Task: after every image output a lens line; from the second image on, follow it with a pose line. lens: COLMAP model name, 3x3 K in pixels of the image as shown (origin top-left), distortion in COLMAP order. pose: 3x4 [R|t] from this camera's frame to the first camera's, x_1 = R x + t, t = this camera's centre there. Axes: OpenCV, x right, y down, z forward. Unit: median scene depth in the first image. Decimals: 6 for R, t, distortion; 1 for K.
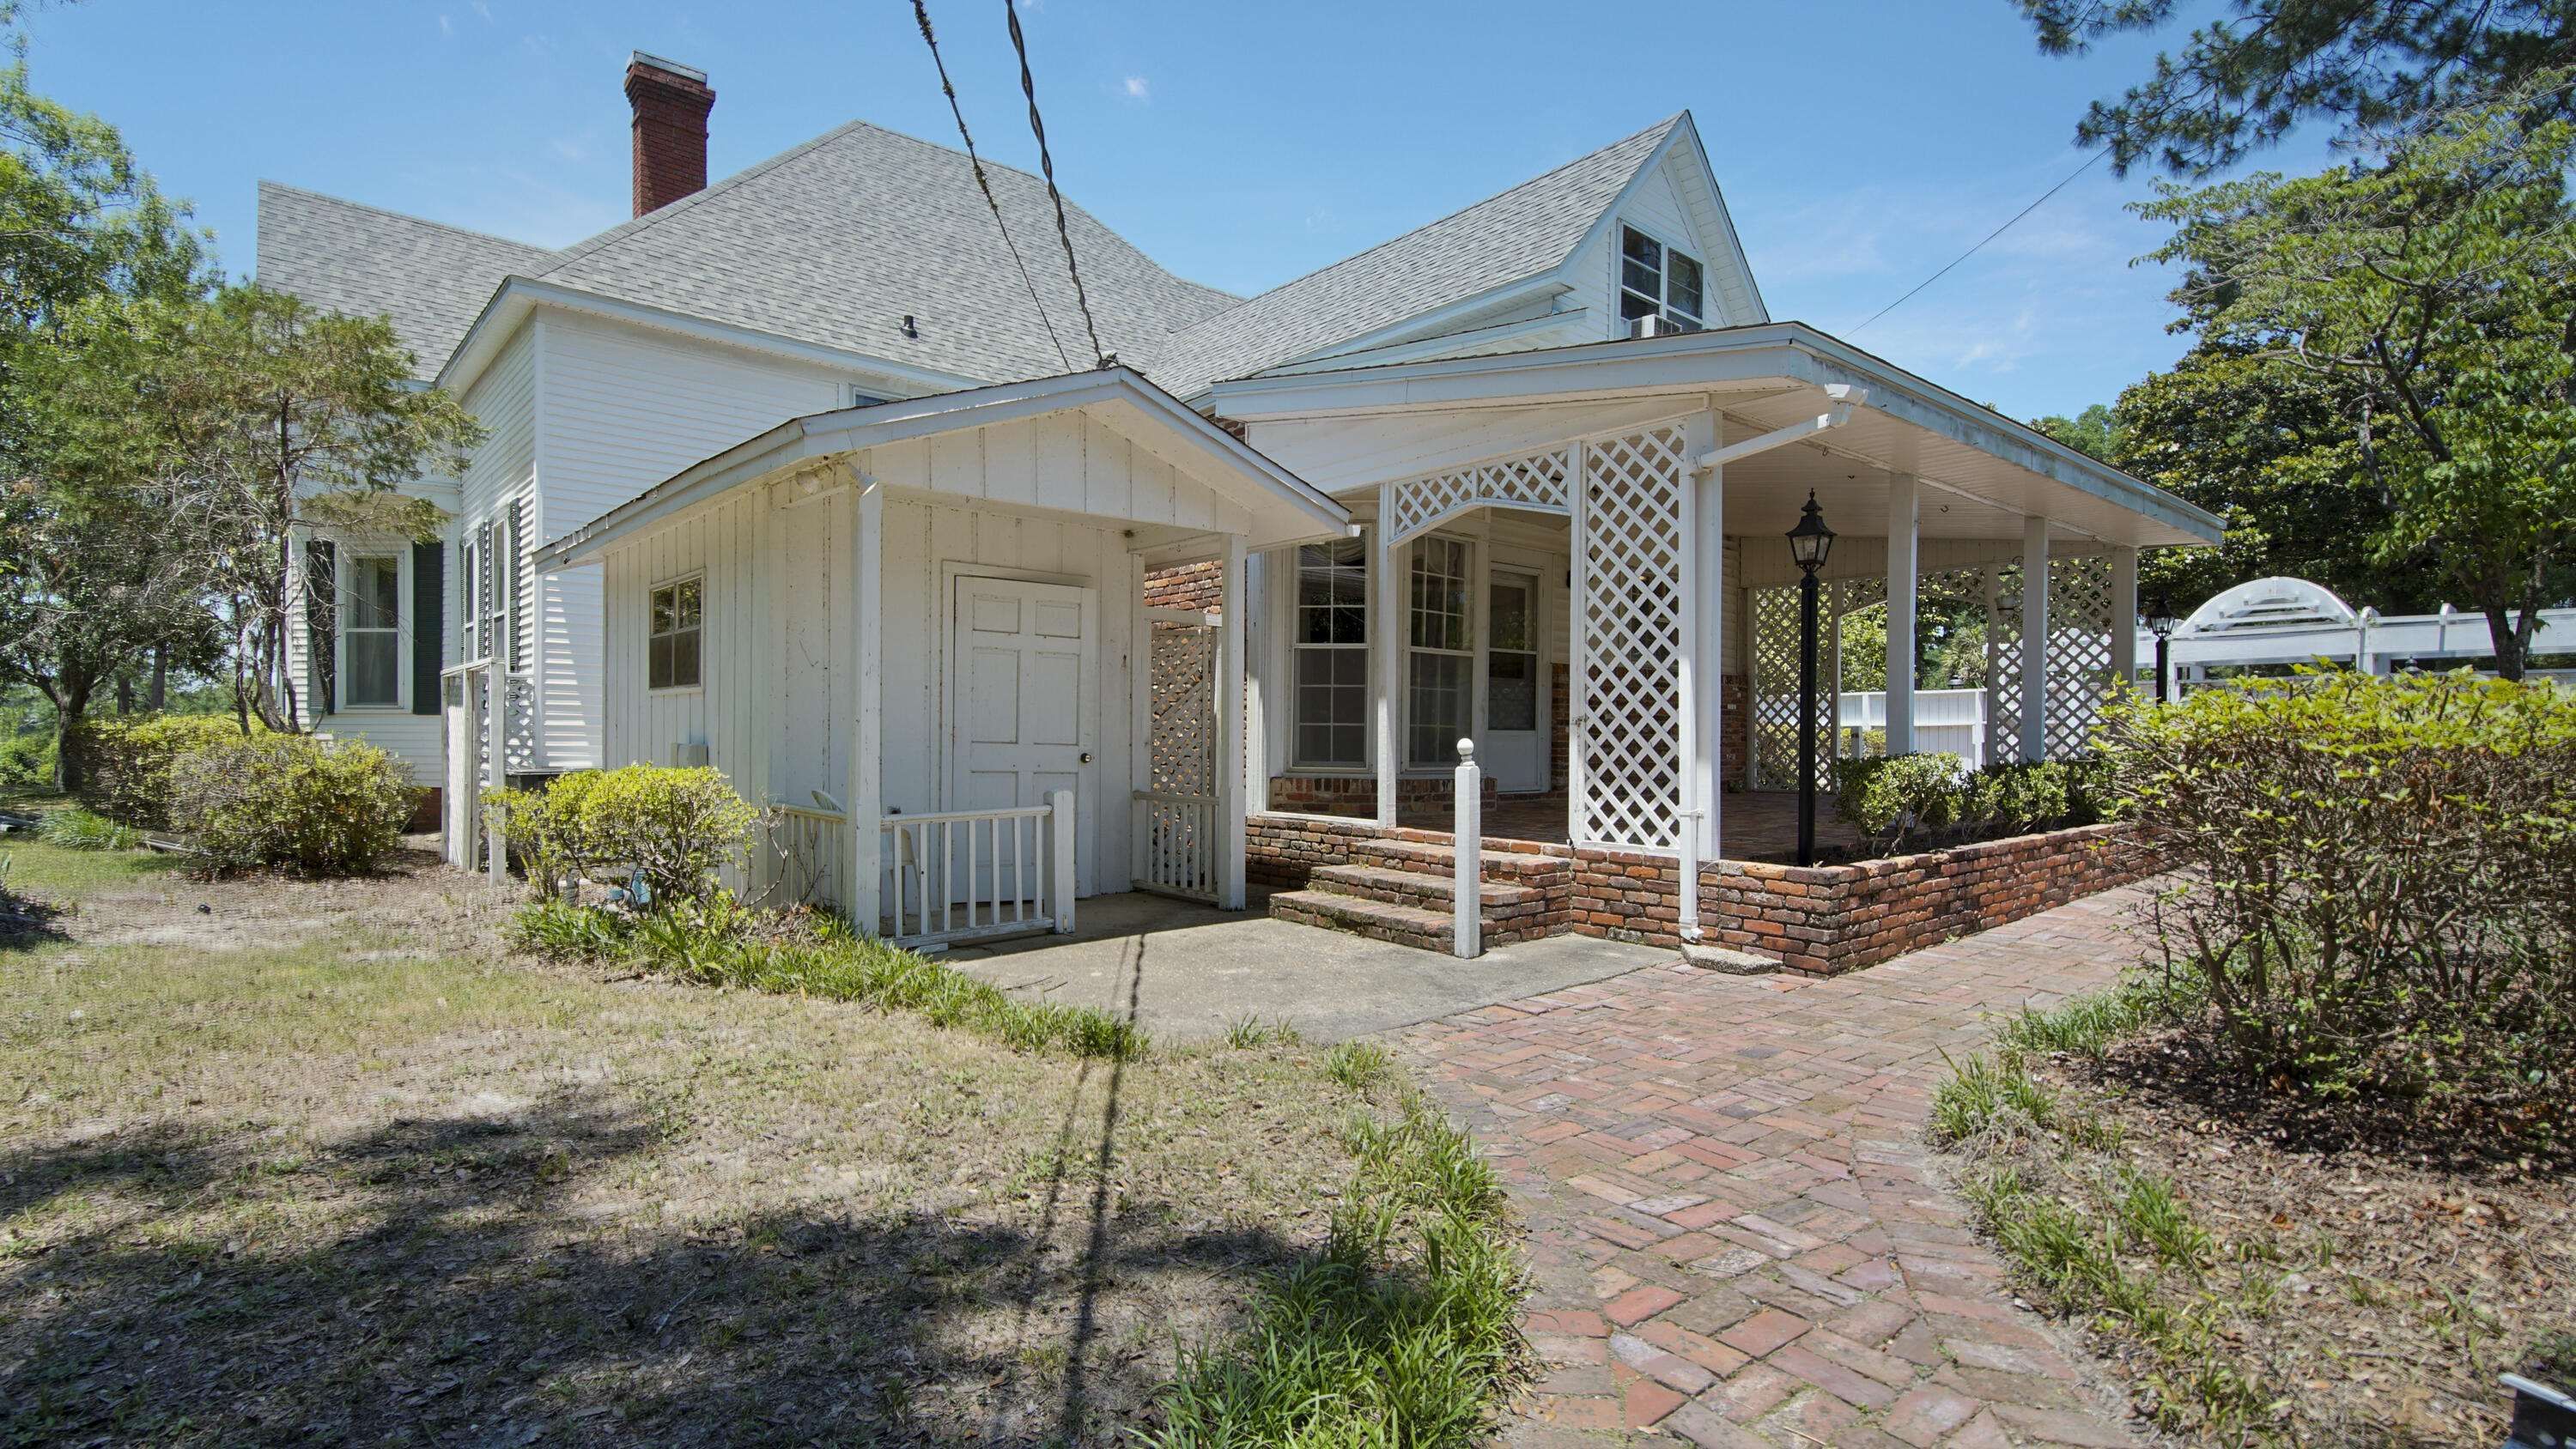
lens RADIAL K [[1202.2, 0, 1292.1], [0, 1202.2, 748.7], [0, 0, 1]] dist [0.001811, -0.014709]
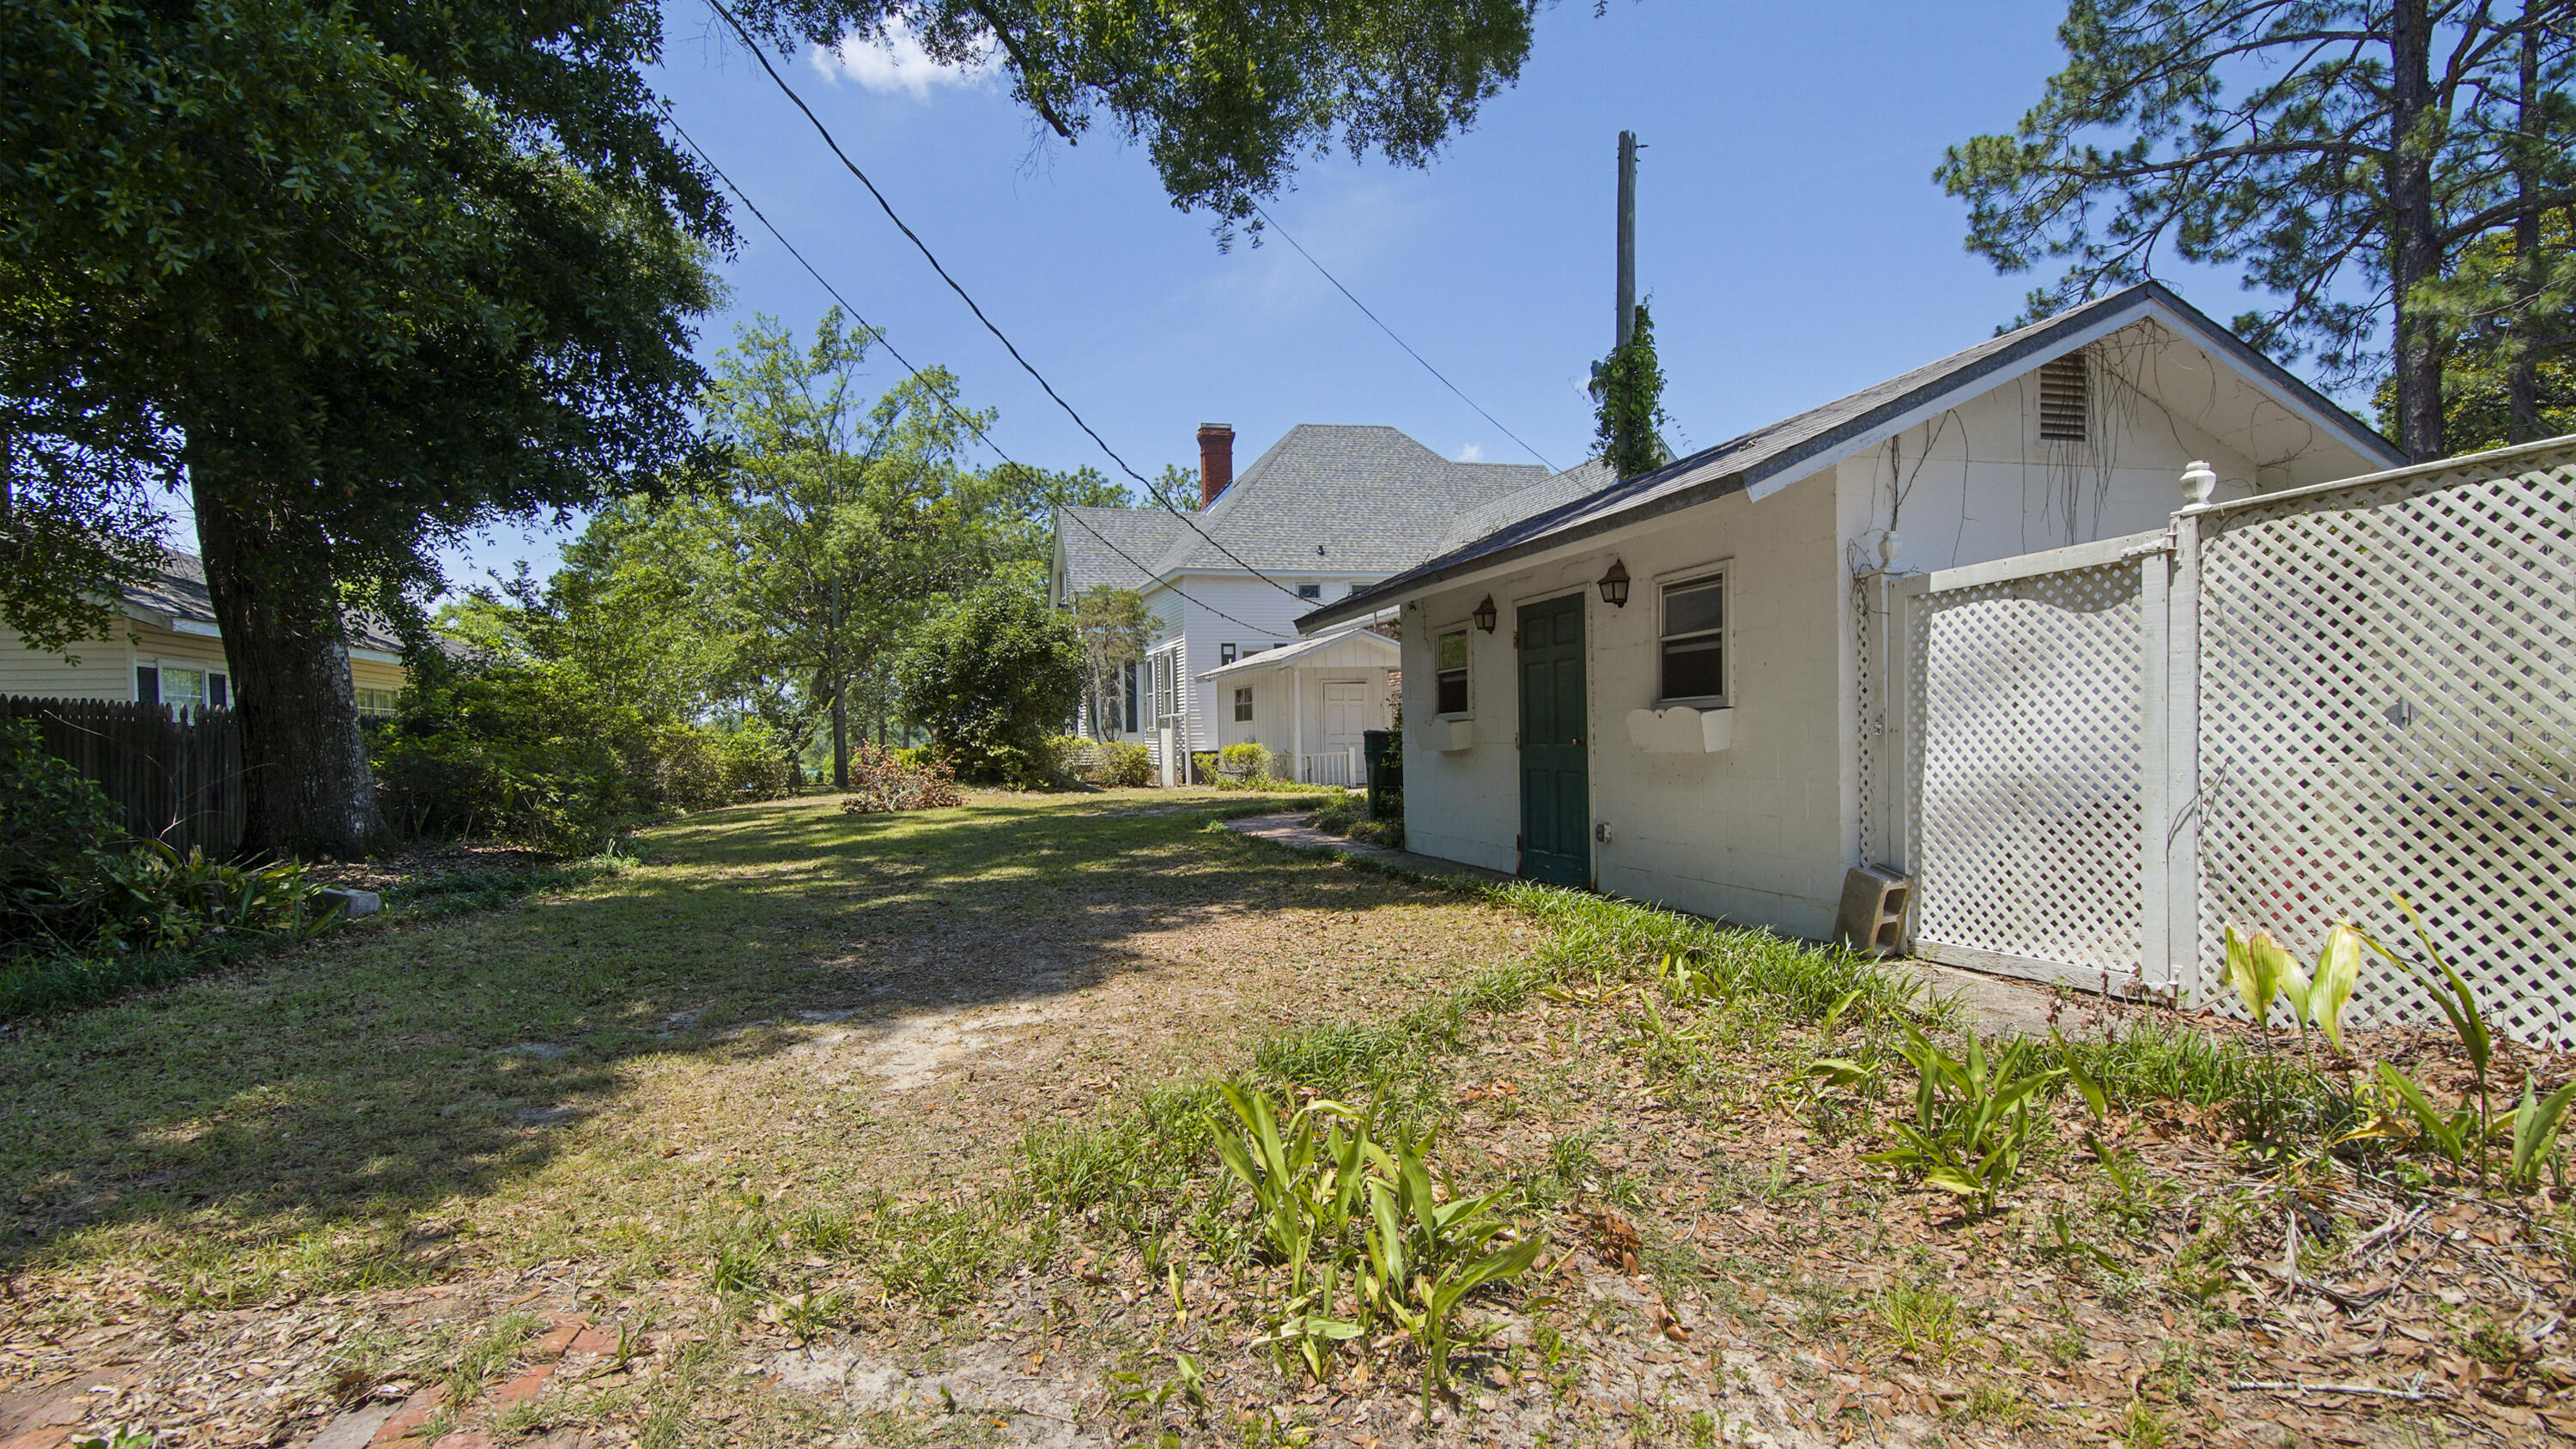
lens RADIAL K [[1202.2, 0, 1292.1], [0, 1202.2, 748.7], [0, 0, 1]] dist [0.001811, -0.014709]
pose [[0.928312, -0.026514, -0.370855, 0.514913], [0.025597, 0.999645, -0.007397, 0.032426], [0.370919, -0.002626, 0.928662, -1.256562]]
